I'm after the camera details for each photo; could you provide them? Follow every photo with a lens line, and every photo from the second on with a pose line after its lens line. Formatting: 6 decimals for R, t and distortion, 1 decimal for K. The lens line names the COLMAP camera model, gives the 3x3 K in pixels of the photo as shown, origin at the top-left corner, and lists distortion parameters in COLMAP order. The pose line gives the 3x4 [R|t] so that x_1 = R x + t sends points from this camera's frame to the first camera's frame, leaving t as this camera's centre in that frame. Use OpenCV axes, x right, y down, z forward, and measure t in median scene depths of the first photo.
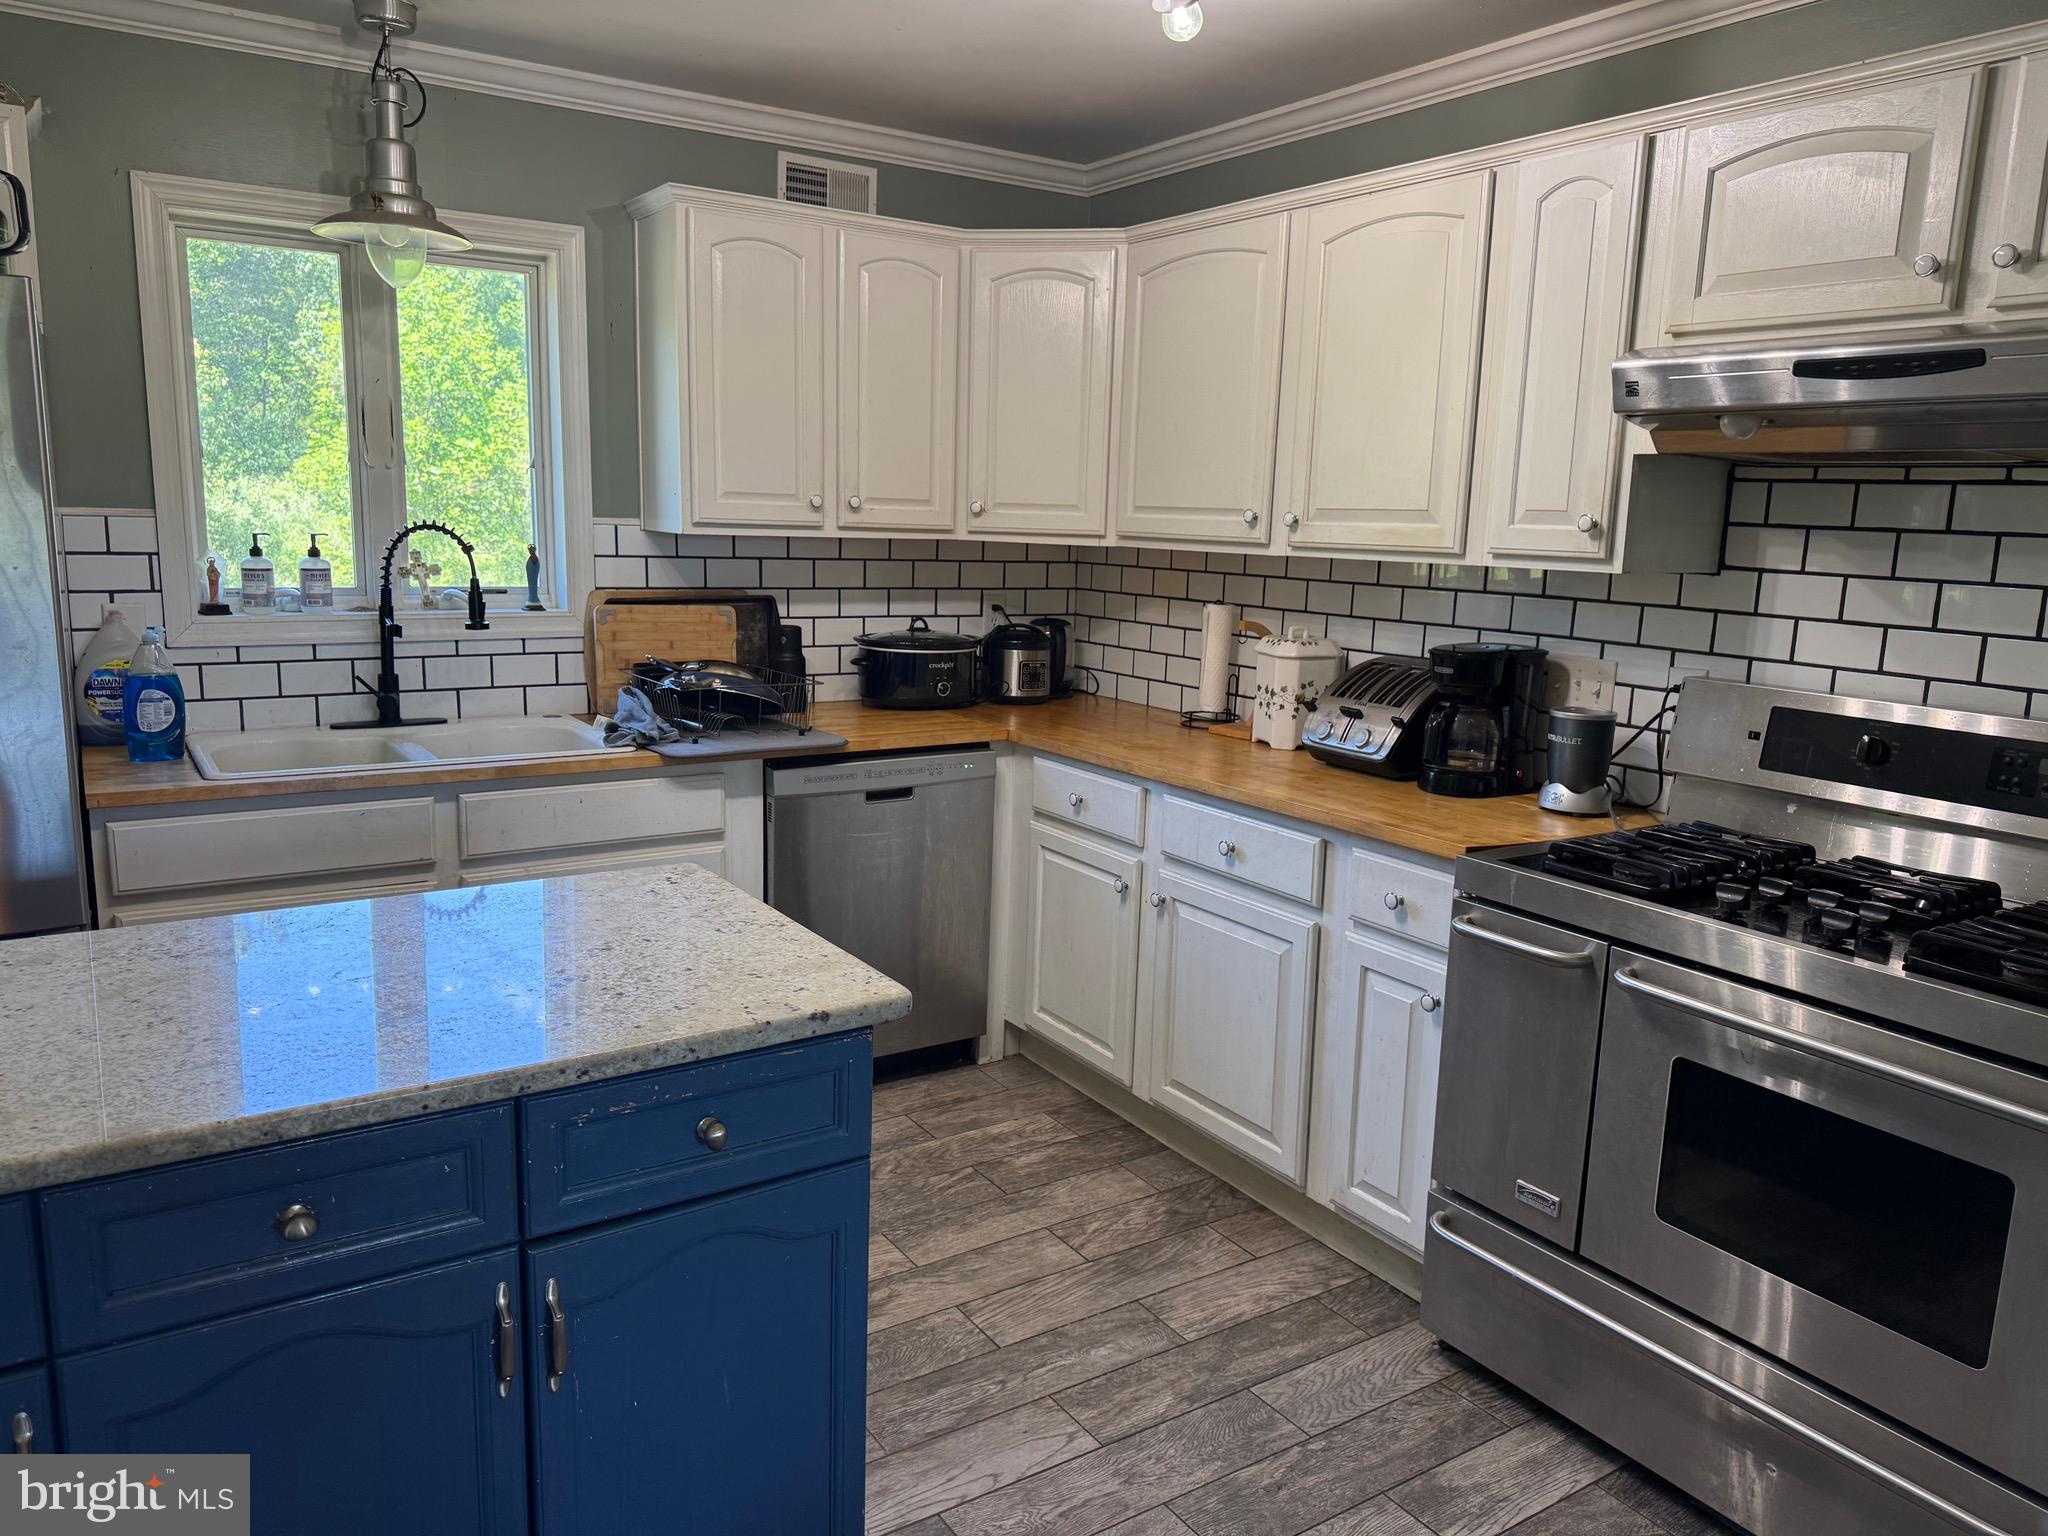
lens RADIAL K [[1484.5, 0, 1032.6], [0, 1484.5, 772.0], [0, 0, 1]] dist [0.012116, -0.023326]
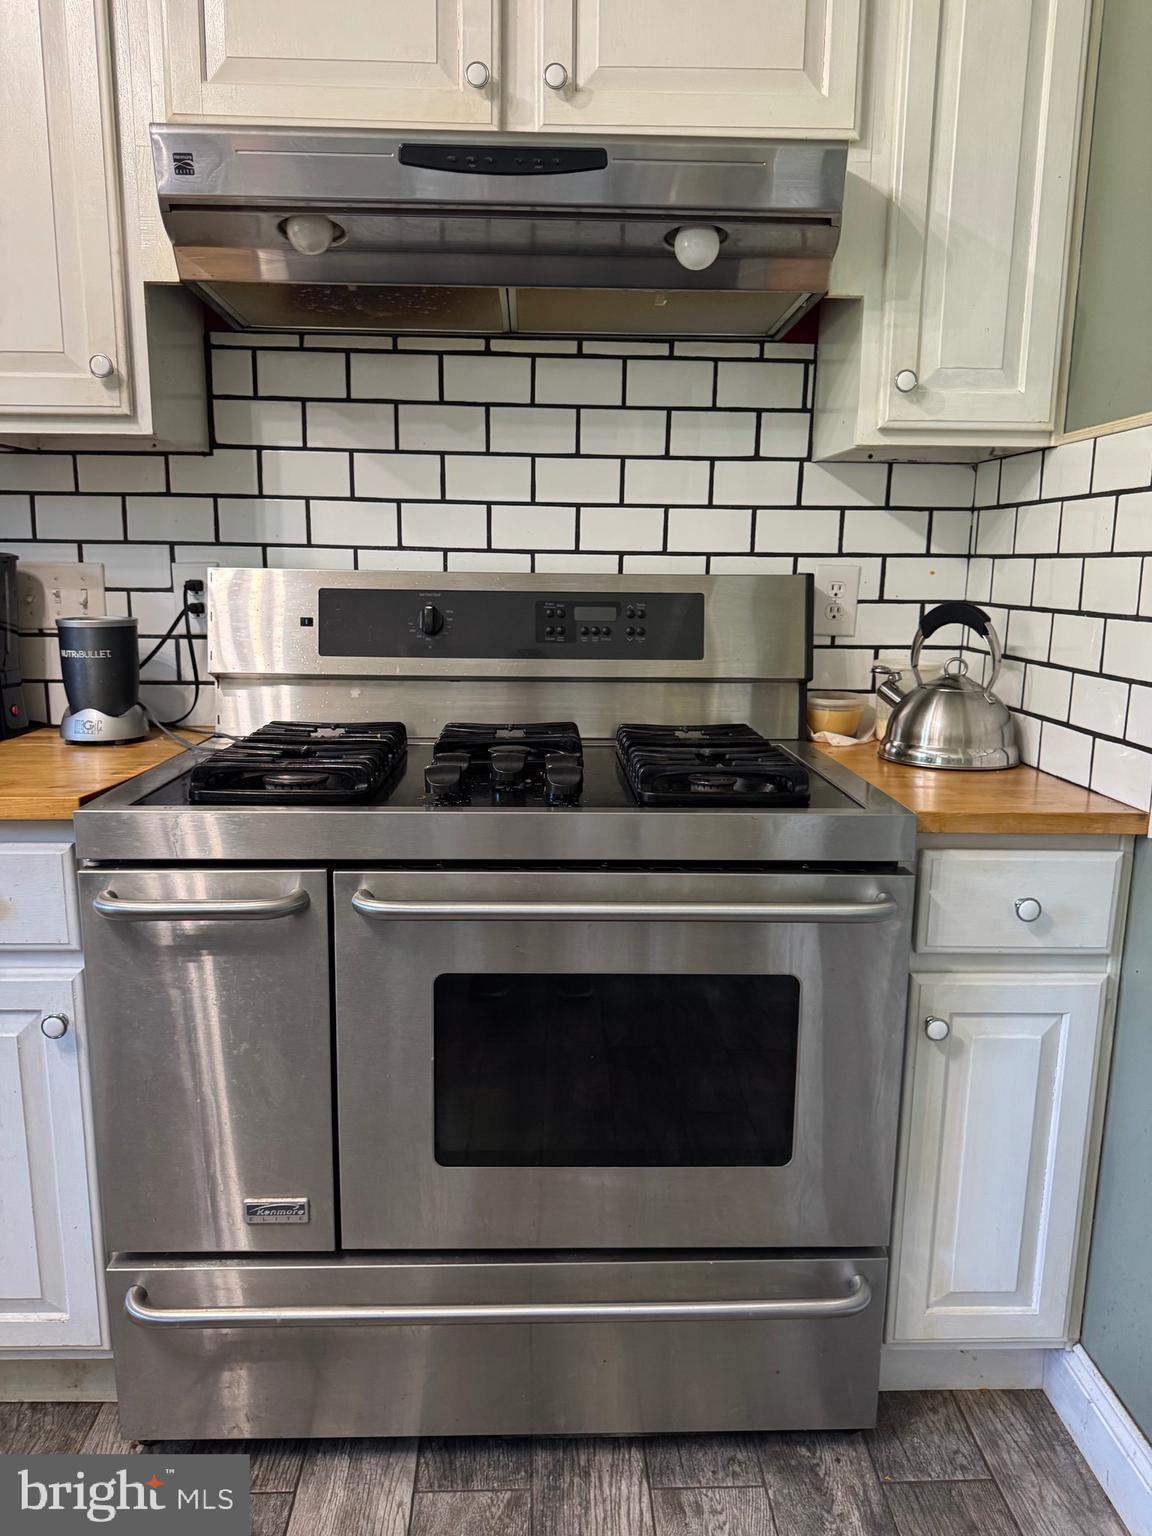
lens RADIAL K [[1113.4, 0, 570.6], [0, 1113.4, 778.0], [0, 0, 1]] dist [0.012116, -0.023326]
pose [[0.519148, -0.185887, 0.834225, -0.030342], [0.158606, 0.980062, 0.119681, 0.014939], [-0.839839, 0.070181, 0.538279, 0.518908]]
